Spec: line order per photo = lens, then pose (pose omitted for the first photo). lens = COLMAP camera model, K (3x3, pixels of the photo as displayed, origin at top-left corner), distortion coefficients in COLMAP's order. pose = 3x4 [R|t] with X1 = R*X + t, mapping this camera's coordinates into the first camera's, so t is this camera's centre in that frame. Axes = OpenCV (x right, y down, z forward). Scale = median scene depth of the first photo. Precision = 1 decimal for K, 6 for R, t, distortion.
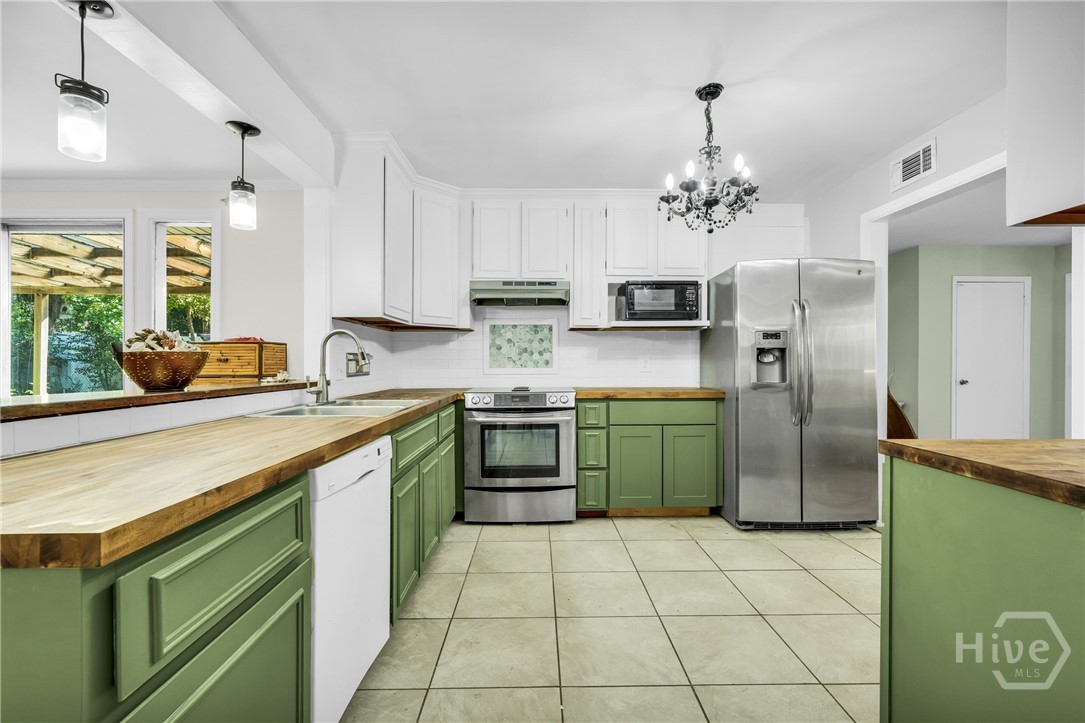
lens RADIAL K [[484.5, 0, 542.6], [0, 484.5, 358.8], [0, 0, 1]] dist [-0.014021, 0.005345]
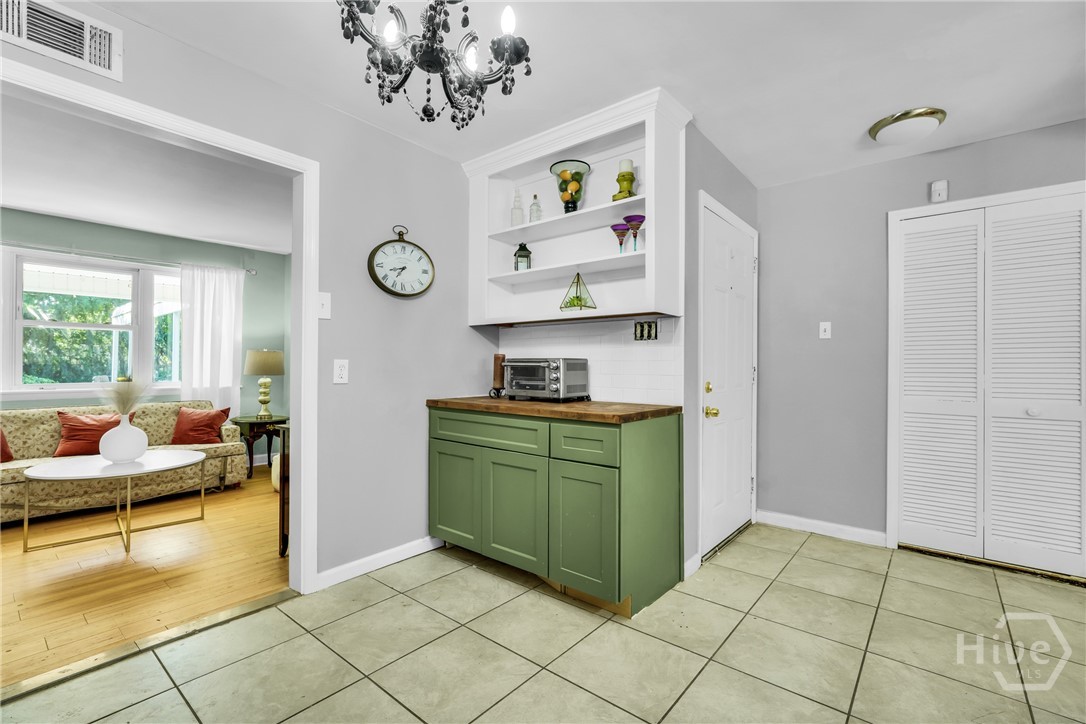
lens RADIAL K [[485.0, 0, 543.3], [0, 485.0, 363.6], [0, 0, 1]] dist [-0.014021, 0.005345]
pose [[-0.769409, -0.002049, 0.638753, -0.052811], [-0.007752, 0.999951, -0.006130, 0.003488], [-0.638709, -0.009668, -0.769388, 0.929556]]
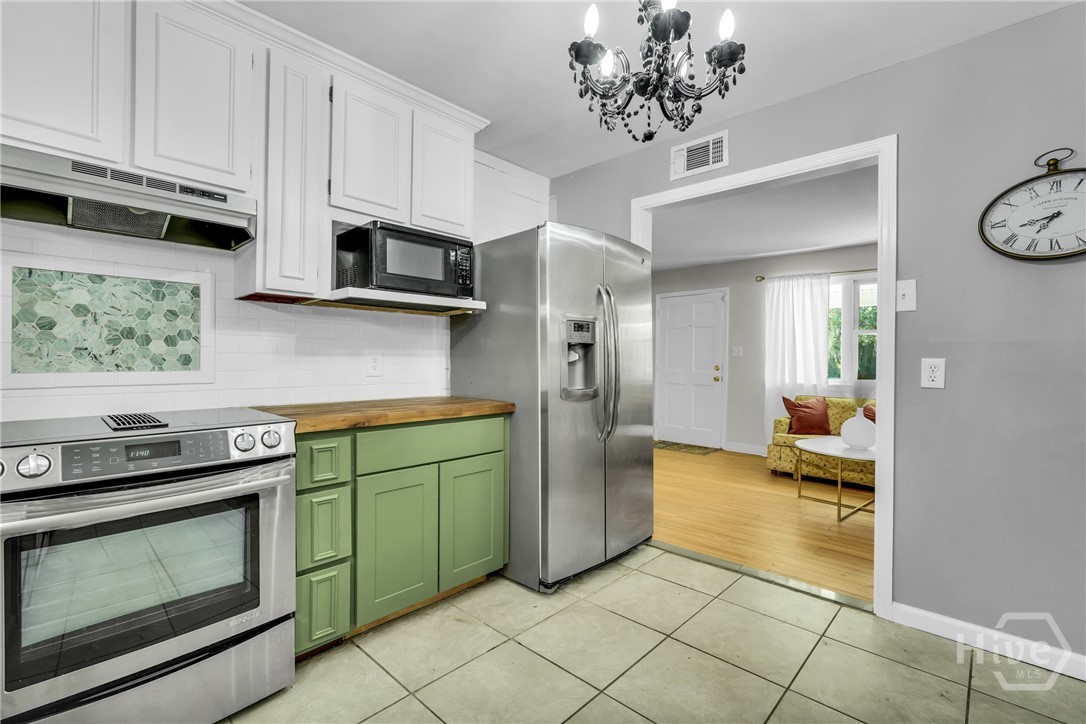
lens RADIAL K [[485.0, 0, 545.6], [0, 485.0, 362.6], [0, 0, 1]] dist [-0.014021, 0.005345]
pose [[0.694406, 0.002430, 0.719579, -0.107056], [-0.013207, 0.999869, 0.009368, 0.001078], [-0.719462, -0.016009, 0.694347, 0.478513]]
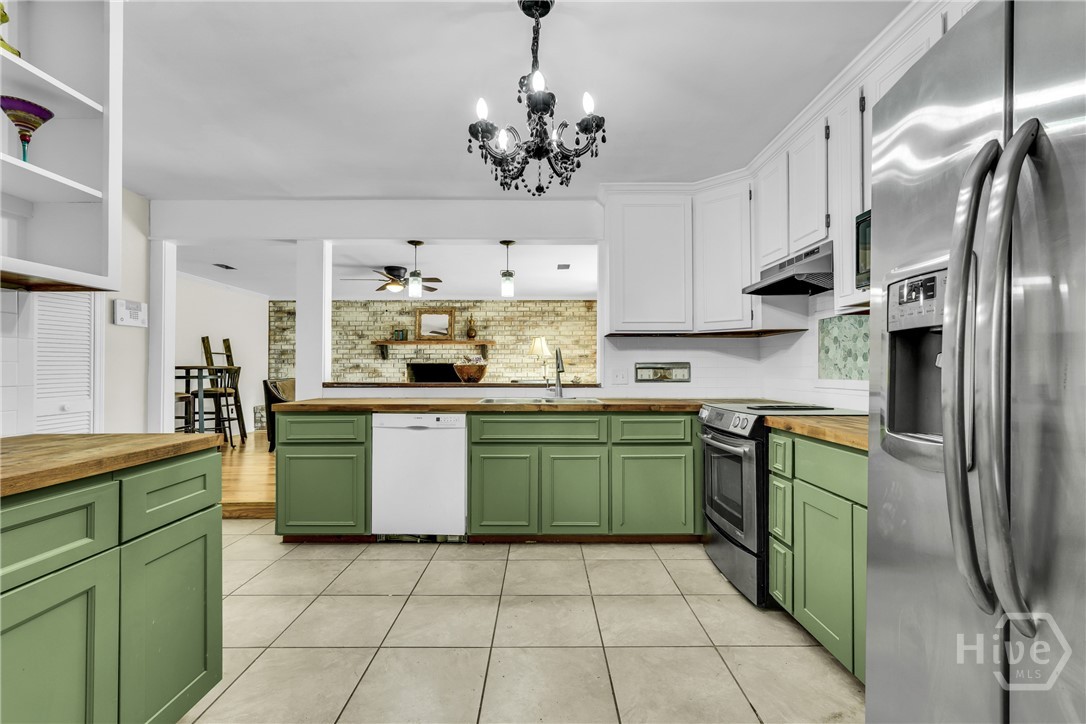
lens RADIAL K [[485.0, 0, 541.1], [0, 485.0, 360.5], [0, 0, 1]] dist [-0.014021, 0.005345]
pose [[-0.012362, -0.017050, -0.999778, 0.745447], [0.005796, 0.999837, -0.017123, 0.001859], [0.999907, -0.006006, -0.012261, 0.706868]]
